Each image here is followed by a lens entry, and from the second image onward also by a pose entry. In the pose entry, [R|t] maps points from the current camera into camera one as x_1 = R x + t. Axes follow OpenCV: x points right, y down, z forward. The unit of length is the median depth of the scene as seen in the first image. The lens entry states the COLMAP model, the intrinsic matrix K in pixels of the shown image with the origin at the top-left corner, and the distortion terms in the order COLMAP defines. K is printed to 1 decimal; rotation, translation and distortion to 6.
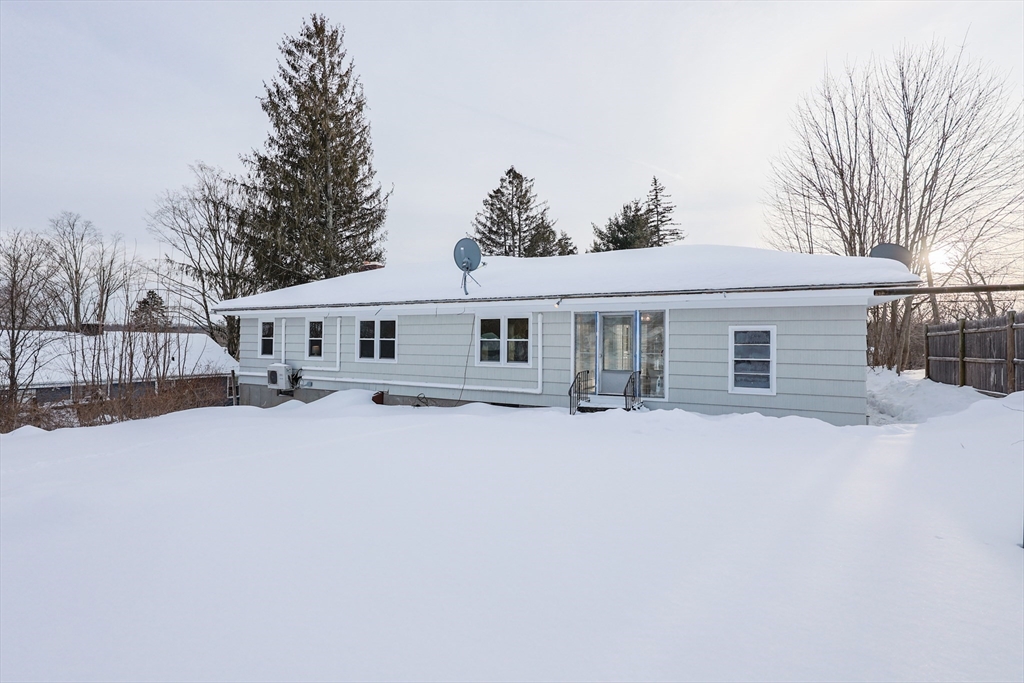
lens RADIAL K [[429.9, 0, 509.7], [0, 429.9, 340.5], [0, 0, 1]] dist [0.002174, 0.000074]
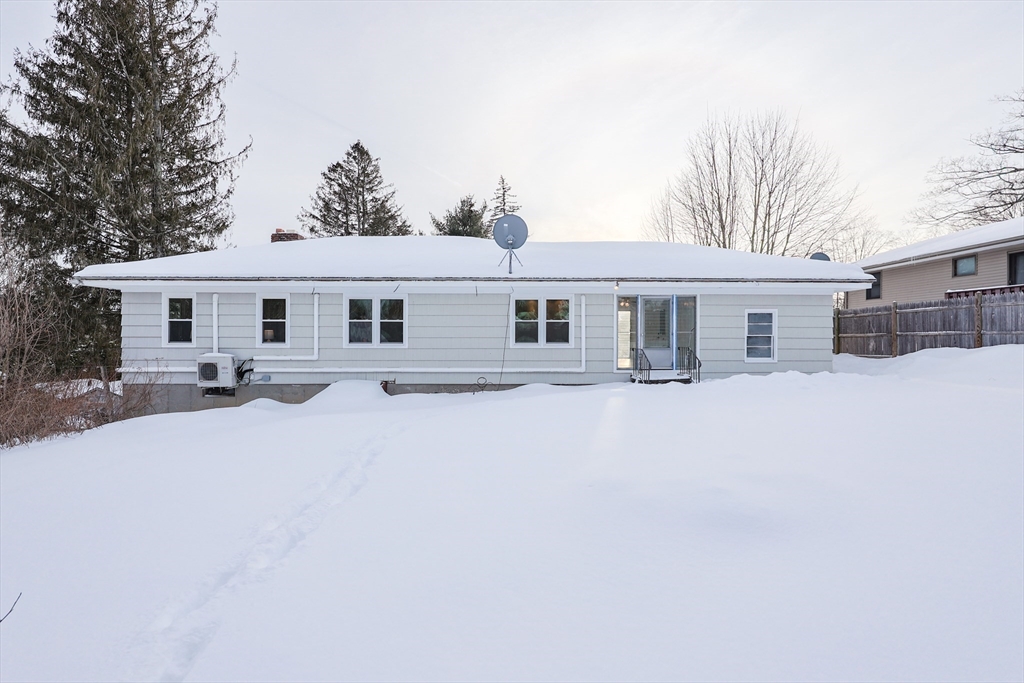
lens RADIAL K [[429.9, 0, 510.6], [0, 429.9, 337.6], [0, 0, 1]] dist [0.002174, 0.000074]
pose [[0.902431, -0.008981, 0.430740, -0.470297], [0.003838, 0.999911, 0.012809, 0.022298], [-0.430817, -0.009906, 0.902385, 0.118656]]
